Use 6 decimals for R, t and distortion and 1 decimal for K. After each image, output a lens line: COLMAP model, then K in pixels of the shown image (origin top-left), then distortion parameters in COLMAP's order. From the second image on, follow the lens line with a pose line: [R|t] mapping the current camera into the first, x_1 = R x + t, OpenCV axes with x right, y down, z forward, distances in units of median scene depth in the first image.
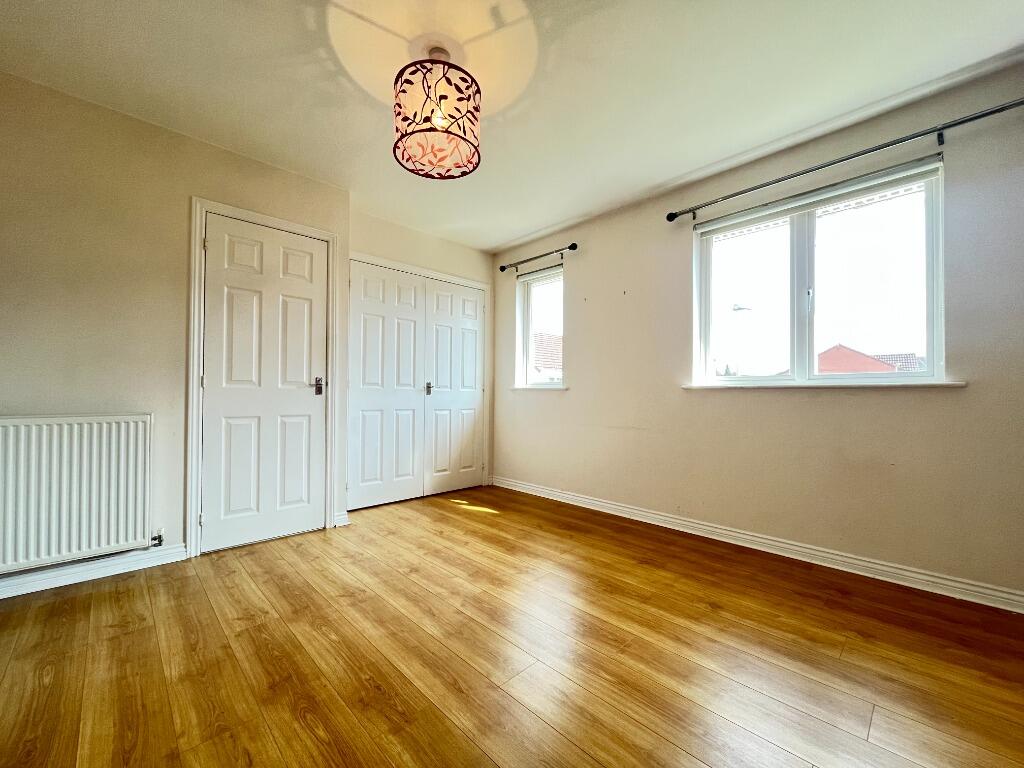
lens RADIAL K [[408.4, 0, 511.2], [0, 408.4, 391.4], [0, 0, 1]] dist [0.002050, 0.000167]
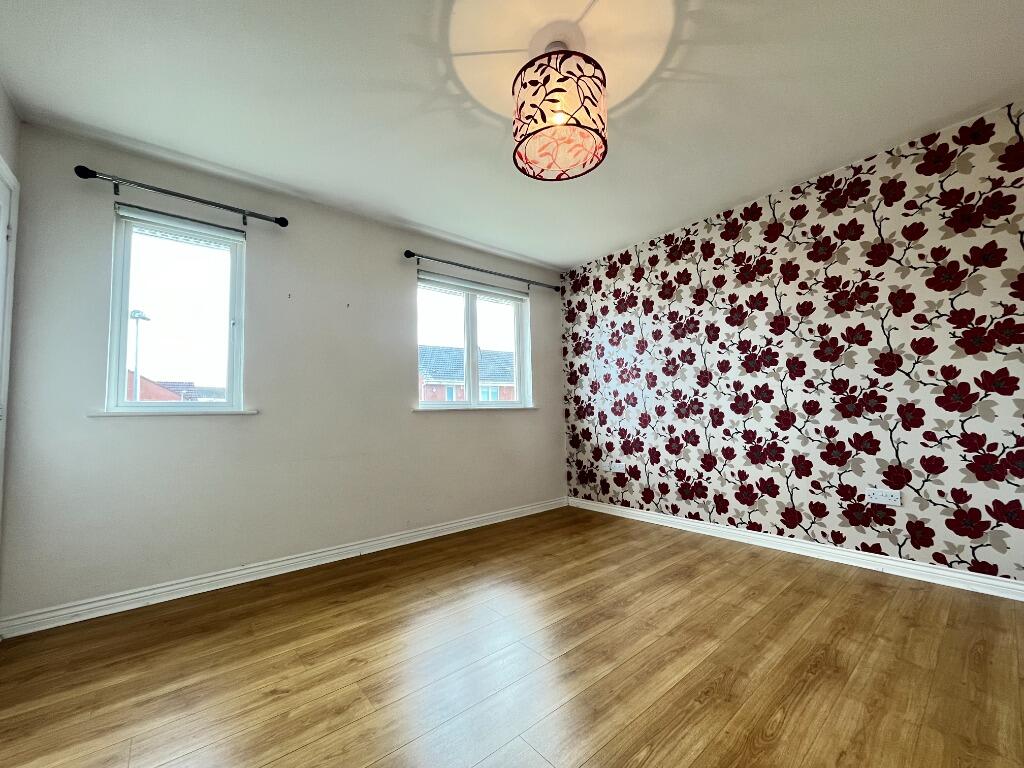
lens RADIAL K [[413.4, 0, 513.4], [0, 413.4, 387.0], [0, 0, 1]] dist [-0.001947, -0.000463]
pose [[0.077396, 0.058261, 0.995297, -0.725494], [0.021105, 0.997972, -0.060059, 0.002591], [-0.996777, 0.025654, 0.076009, 0.695717]]
